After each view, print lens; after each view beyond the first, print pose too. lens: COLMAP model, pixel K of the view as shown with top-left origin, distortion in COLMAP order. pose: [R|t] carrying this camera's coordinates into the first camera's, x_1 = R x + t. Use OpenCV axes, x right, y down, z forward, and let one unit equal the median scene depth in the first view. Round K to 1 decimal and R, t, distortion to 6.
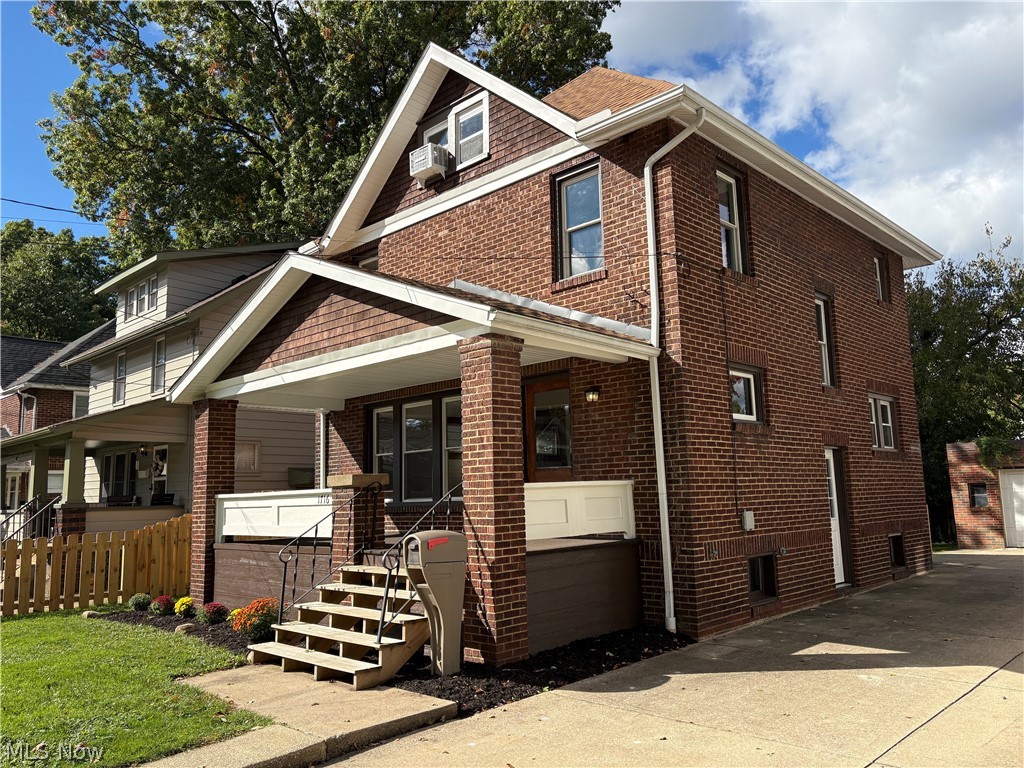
lens RADIAL K [[761.3, 0, 510.4], [0, 761.3, 387.2], [0, 0, 1]] dist [0.096846, -0.127249]
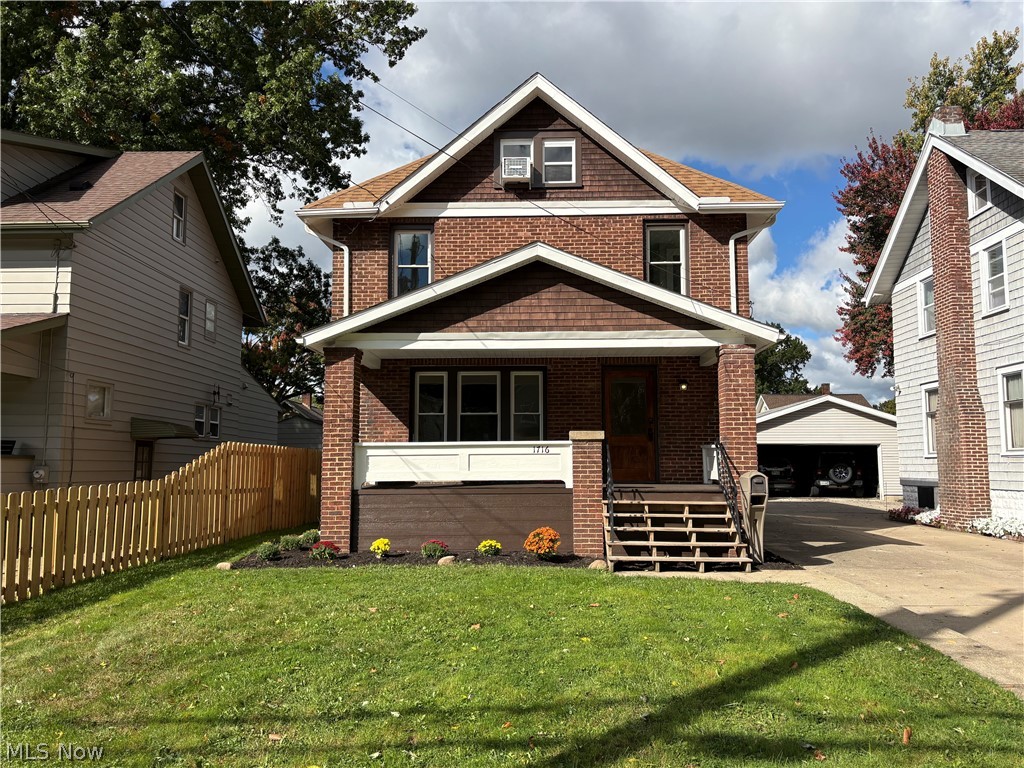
lens RADIAL K [[755.2, 0, 512.0], [0, 755.2, 384.0], [0, 0, 1]] dist [0.116012, -0.130218]
pose [[0.747751, 0.095059, 0.657139, -1.010532], [-0.111631, 0.993609, -0.016708, 0.063011], [-0.654528, -0.060863, 0.753584, 0.120782]]
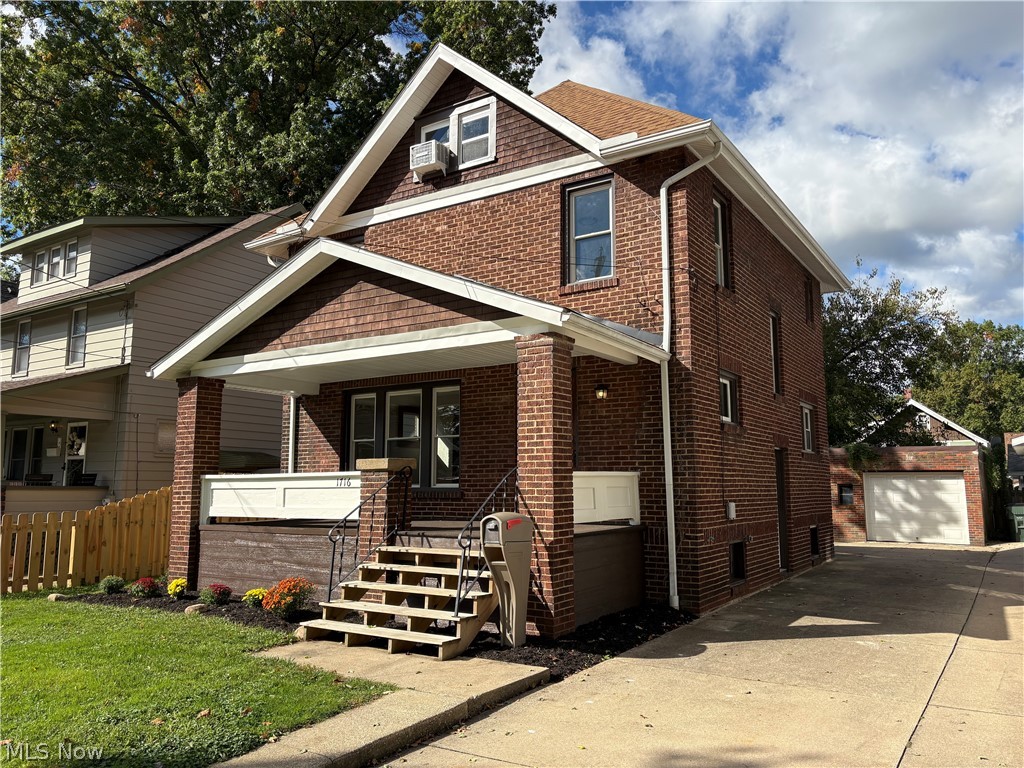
lens RADIAL K [[755.2, 0, 512.0], [0, 755.2, 384.0], [0, 0, 1]] dist [0.116012, -0.130218]
pose [[0.981419, 0.049959, 0.185259, -0.203760], [-0.050902, 0.998704, 0.000334, 0.003915], [-0.185002, -0.009758, 0.982690, -0.033855]]
